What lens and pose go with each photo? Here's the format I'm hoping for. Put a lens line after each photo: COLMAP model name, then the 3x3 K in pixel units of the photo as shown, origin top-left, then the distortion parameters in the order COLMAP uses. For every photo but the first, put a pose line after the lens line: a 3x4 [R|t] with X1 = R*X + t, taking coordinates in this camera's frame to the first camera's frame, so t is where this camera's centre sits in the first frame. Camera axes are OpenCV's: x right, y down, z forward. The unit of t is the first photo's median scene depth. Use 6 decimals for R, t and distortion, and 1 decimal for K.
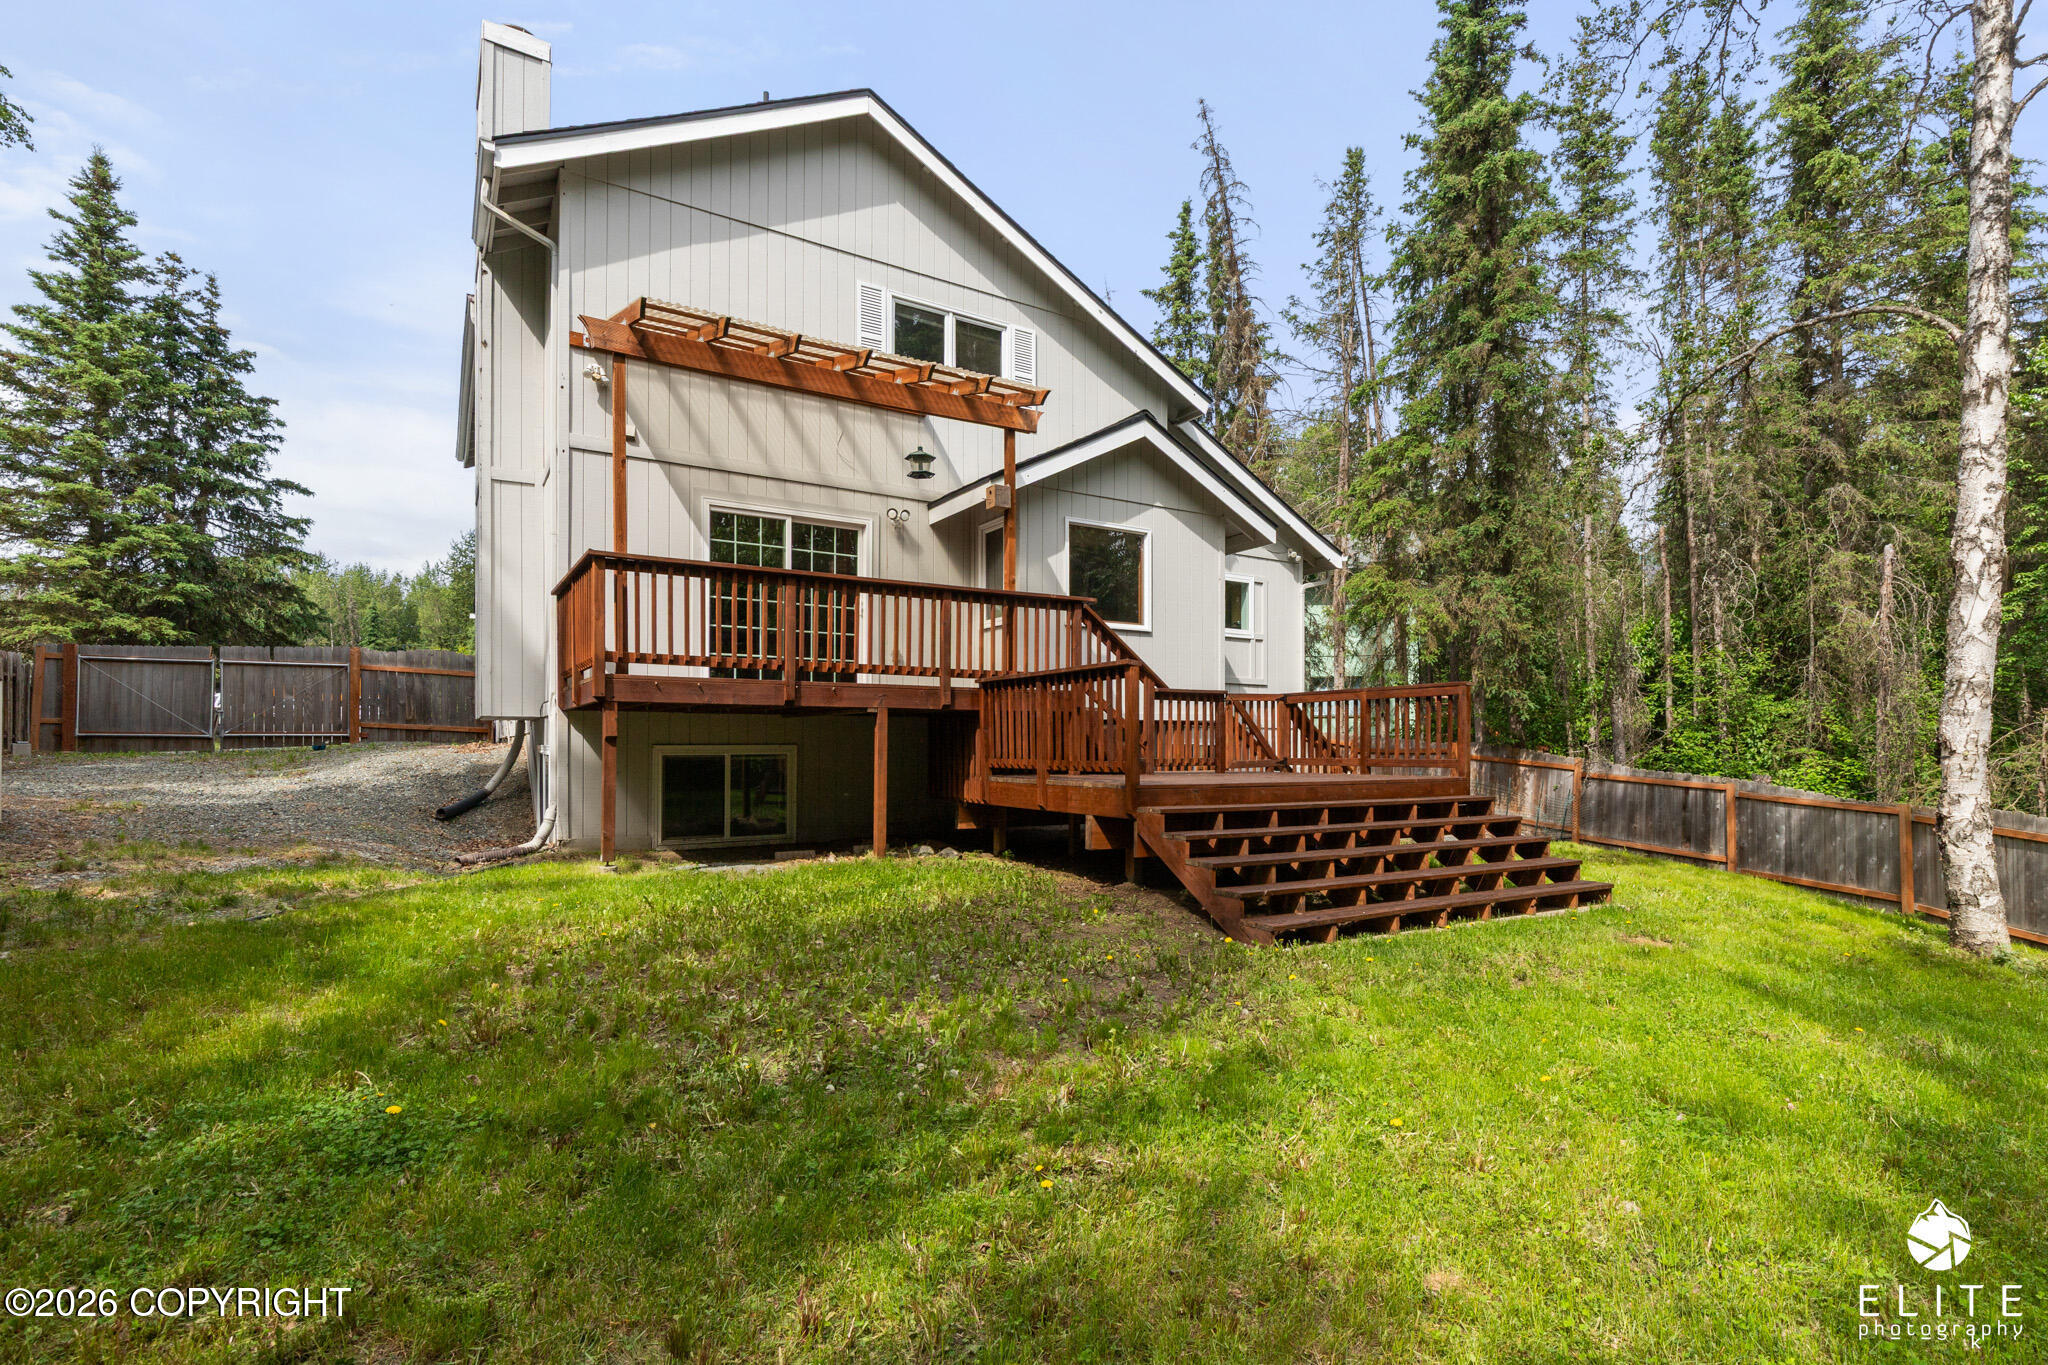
lens RADIAL K [[942.7, 0, 1030.2], [0, 942.7, 725.5], [0, 0, 1]] dist [0.001344, -0.000336]
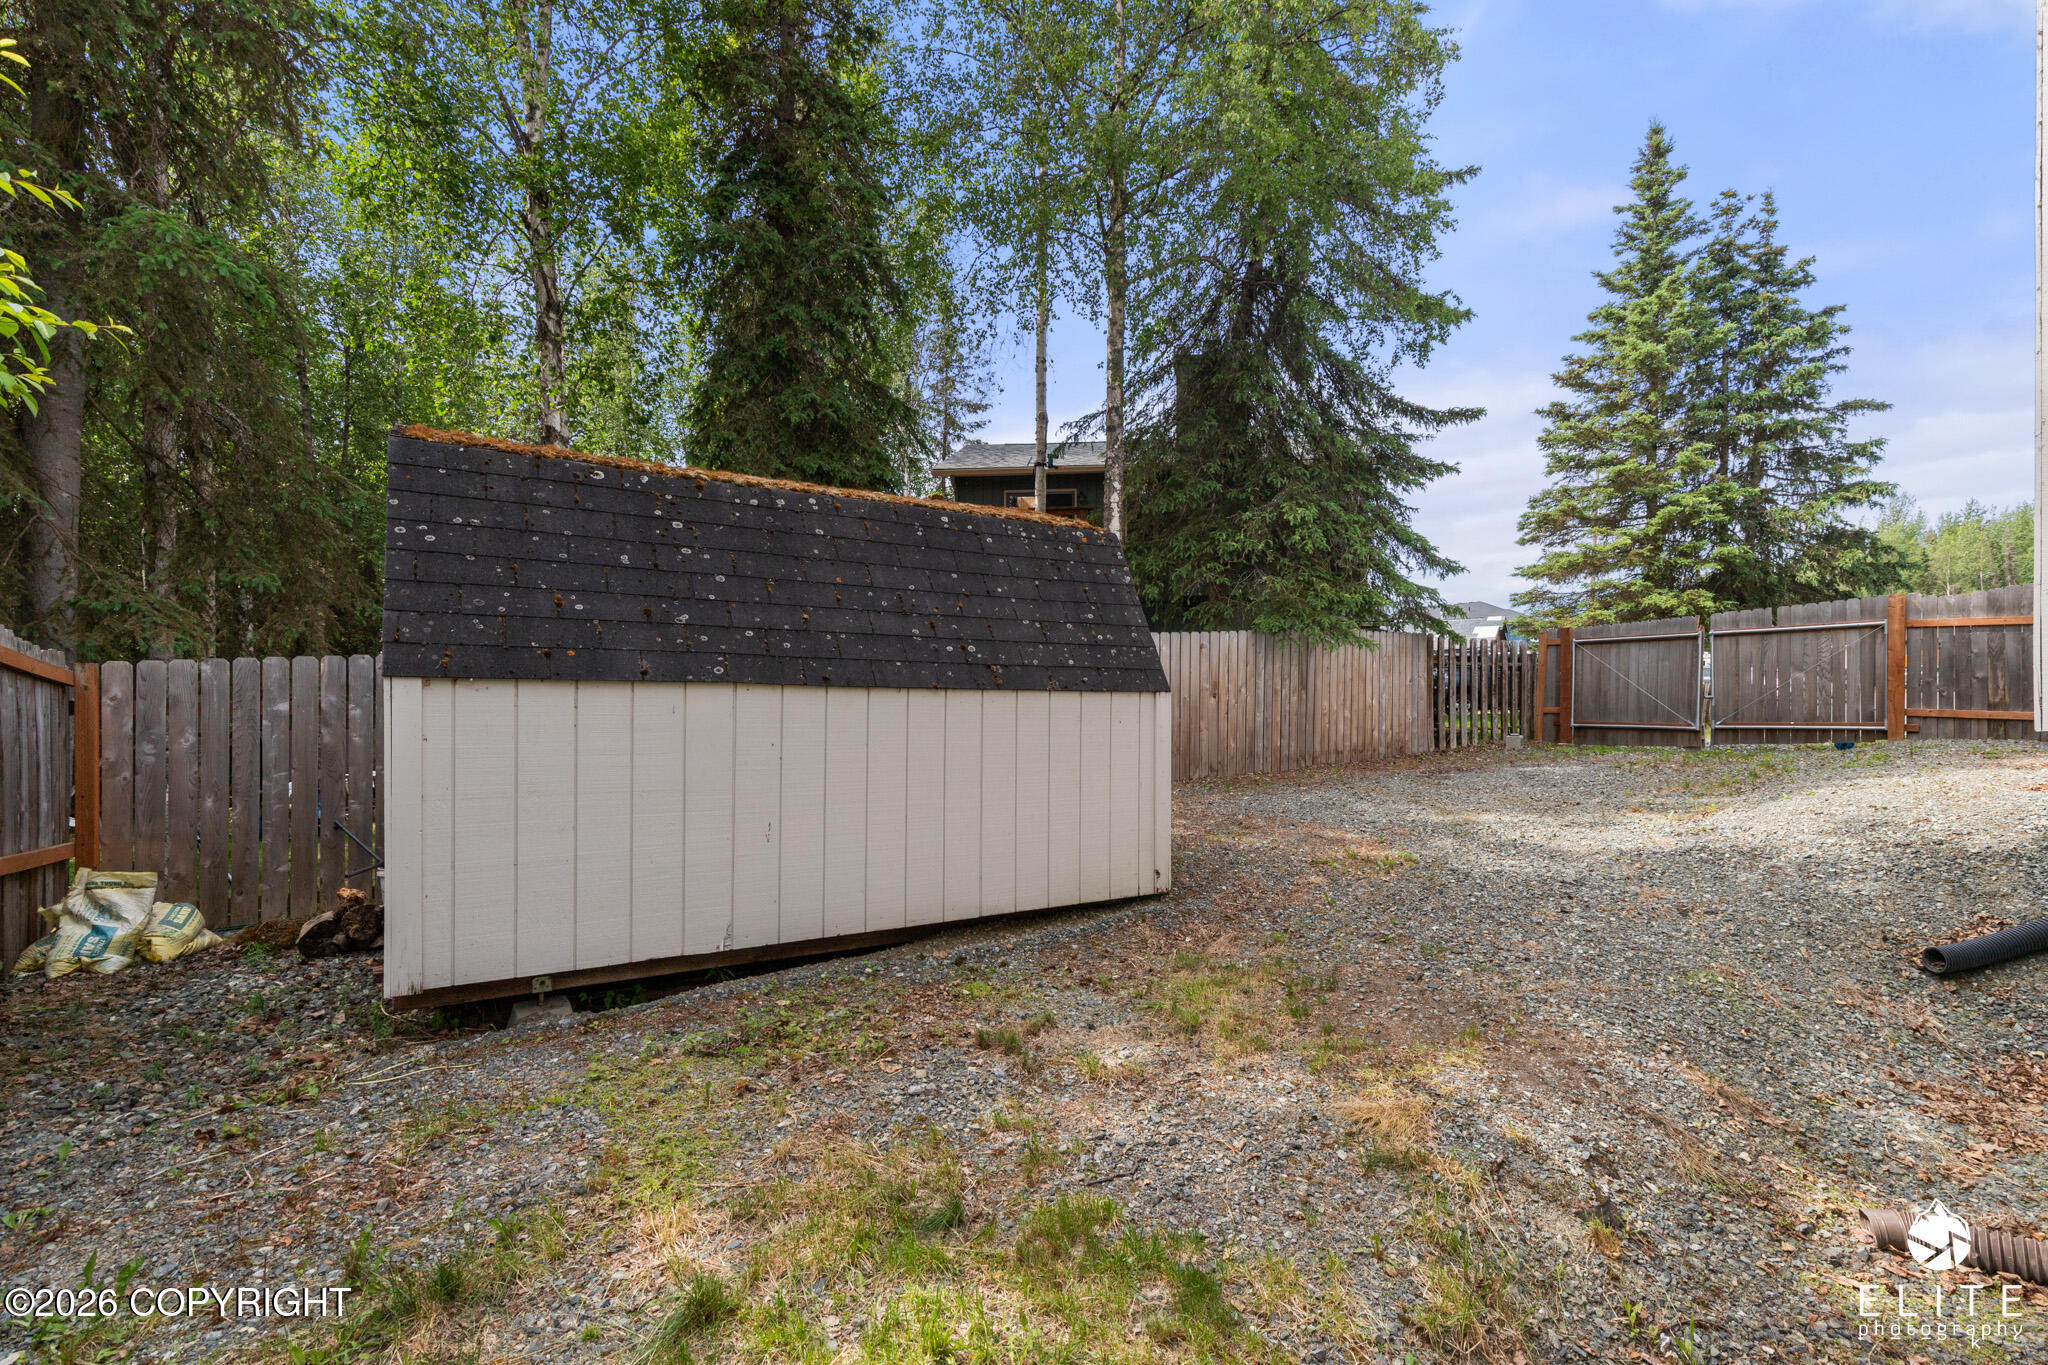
lens RADIAL K [[942.7, 0, 1030.2], [0, 942.7, 725.5], [0, 0, 1]] dist [0.001344, -0.000336]
pose [[0.145423, 0.014018, -0.989270, -0.099930], [0.017764, 0.999701, 0.016777, -0.008860], [0.989210, -0.020013, 0.145130, 0.200446]]
